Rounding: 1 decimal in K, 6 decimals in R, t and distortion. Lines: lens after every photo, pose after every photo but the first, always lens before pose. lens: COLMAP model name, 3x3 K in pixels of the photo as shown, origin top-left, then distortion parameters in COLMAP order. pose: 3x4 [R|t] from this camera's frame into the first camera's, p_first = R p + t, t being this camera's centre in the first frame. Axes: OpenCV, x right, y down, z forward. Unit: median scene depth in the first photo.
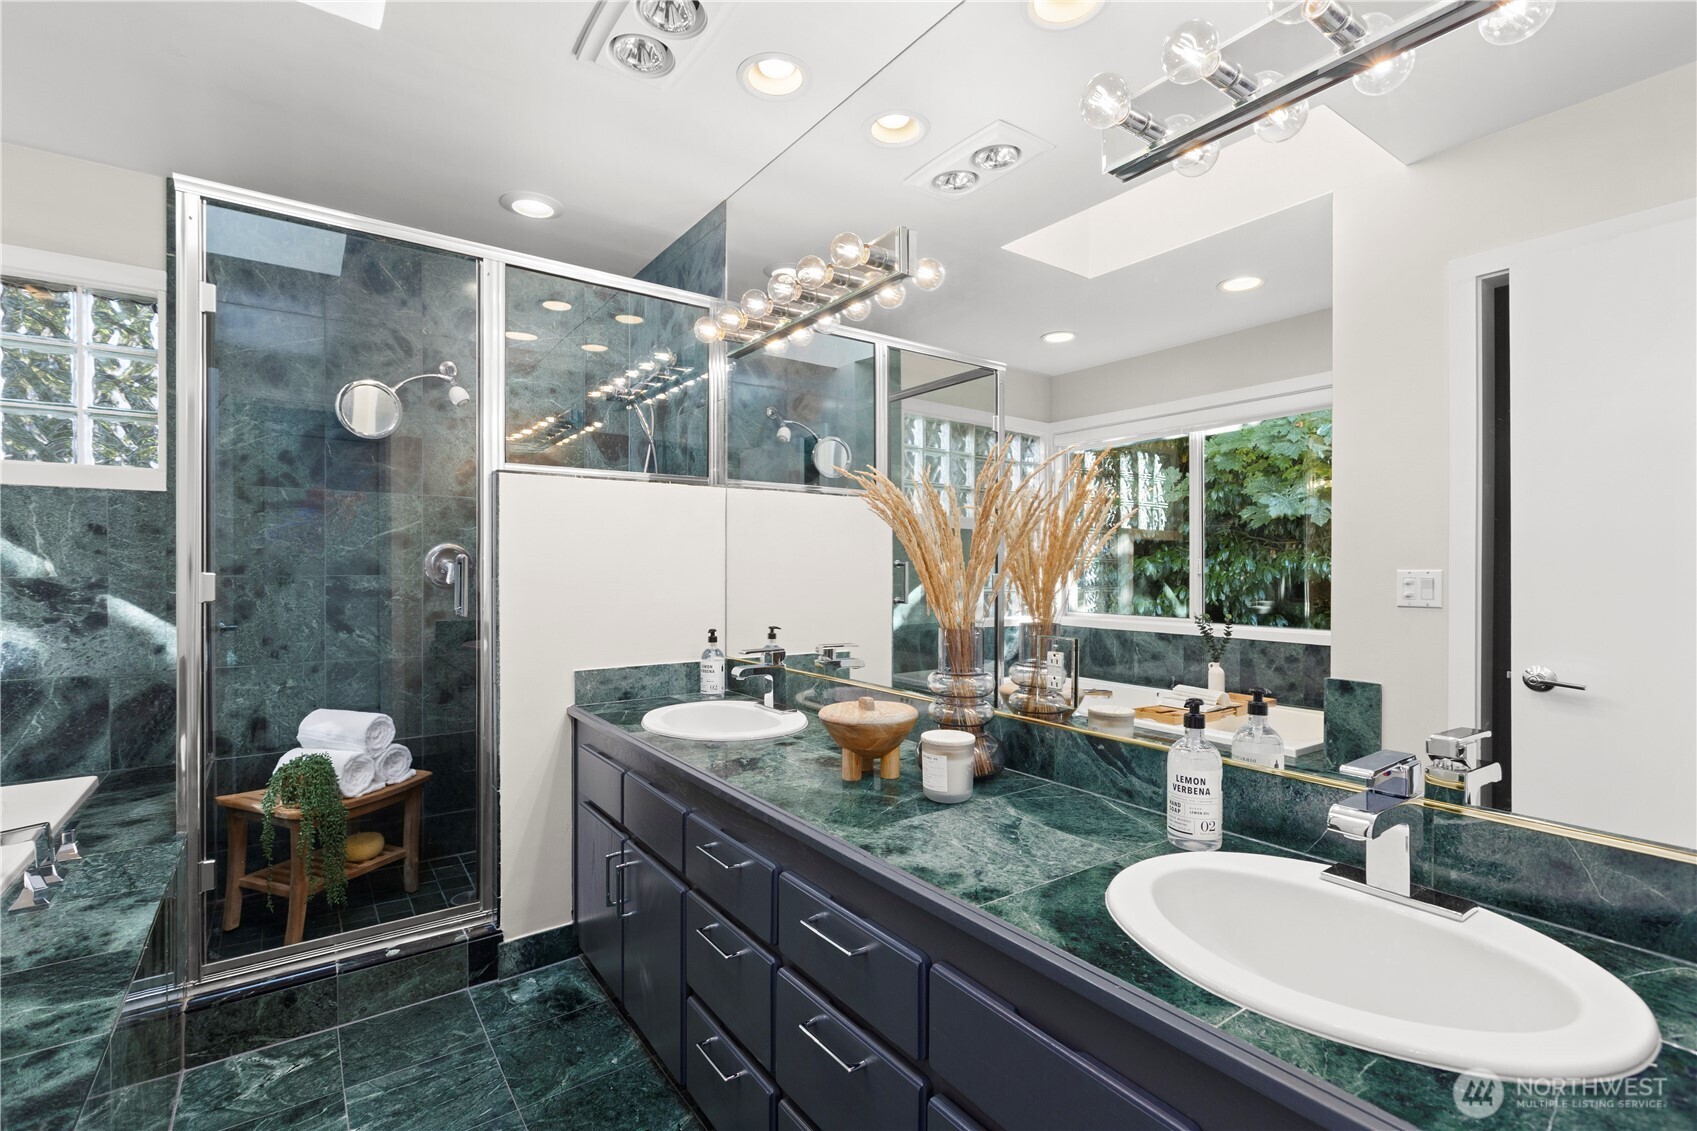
lens RADIAL K [[771.6, 0, 844.3], [0, 771.6, 568.2], [0, 0, 1]] dist [-0.001396, -0.000288]
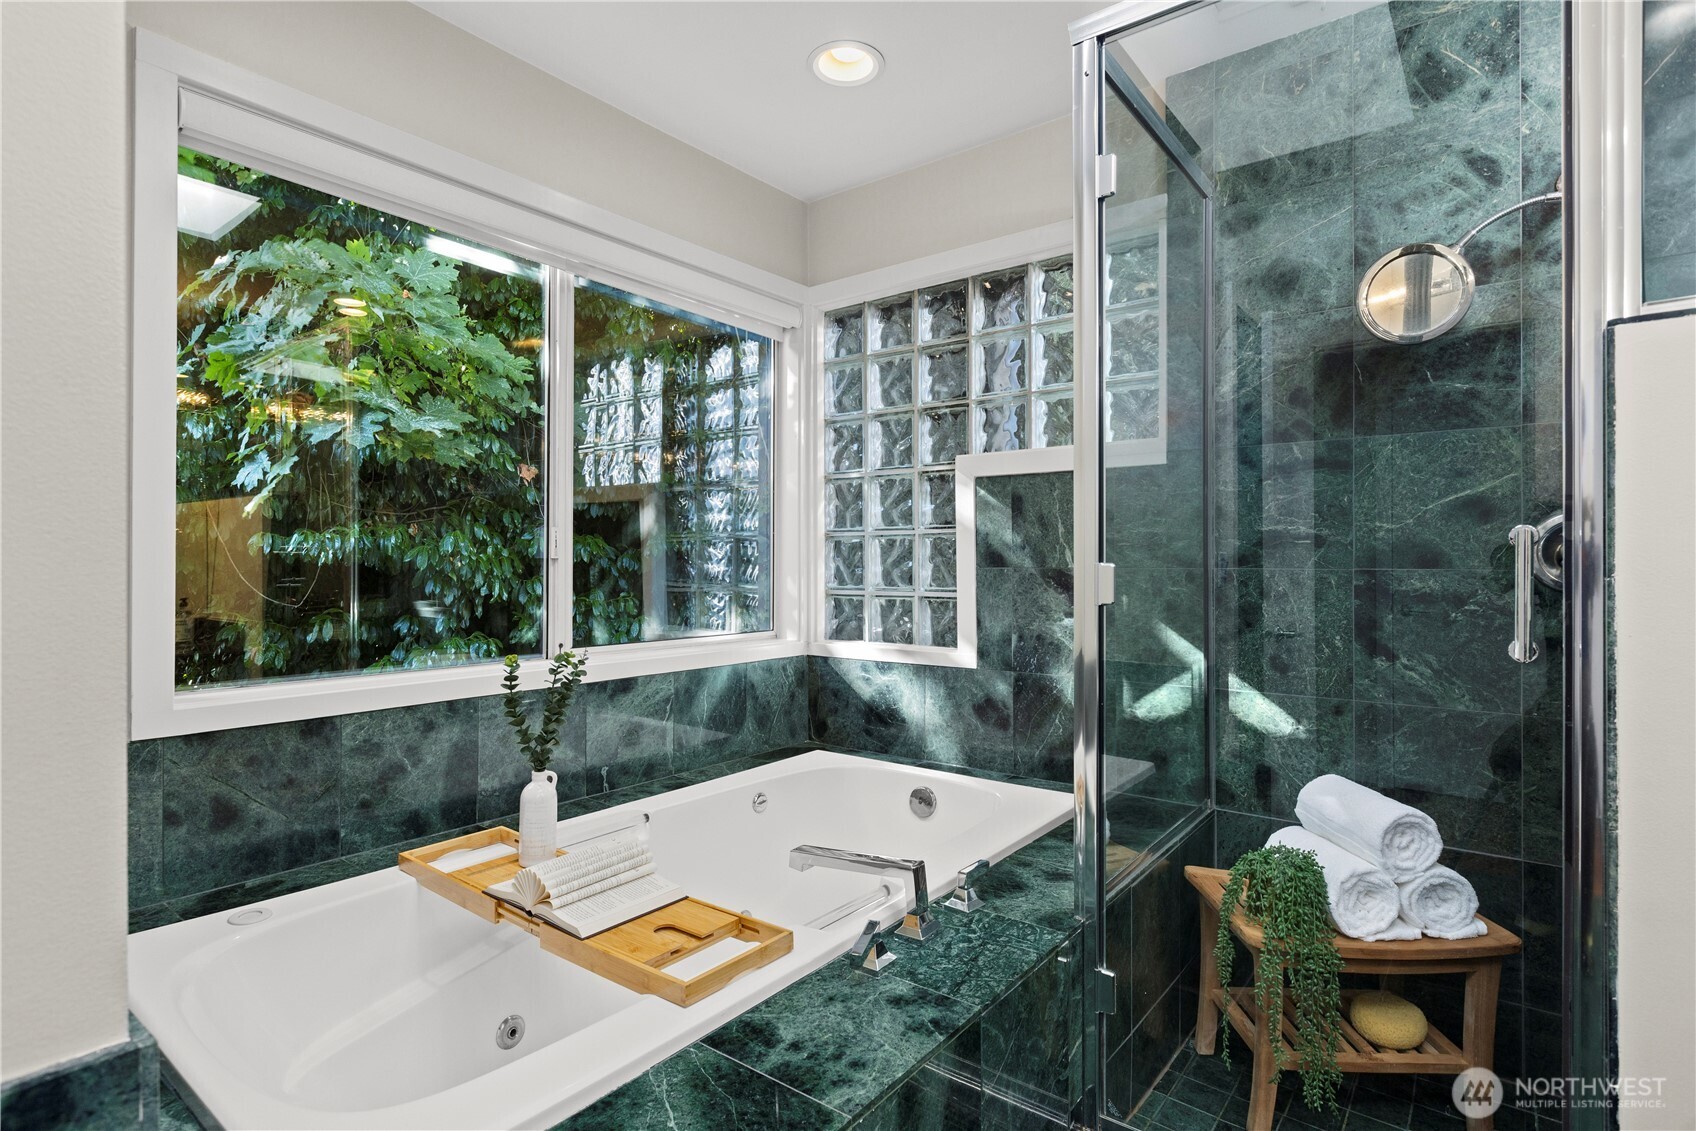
lens RADIAL K [[856.8, 0, 843.4], [0, 856.8, 562.3], [0, 0, 1]] dist [-0.000751, -0.000439]
pose [[0.272929, -0.000163, -0.962034, -0.094071], [0.004393, 0.999990, 0.001077, 0.001353], [0.962024, -0.004520, 0.272927, 0.390360]]
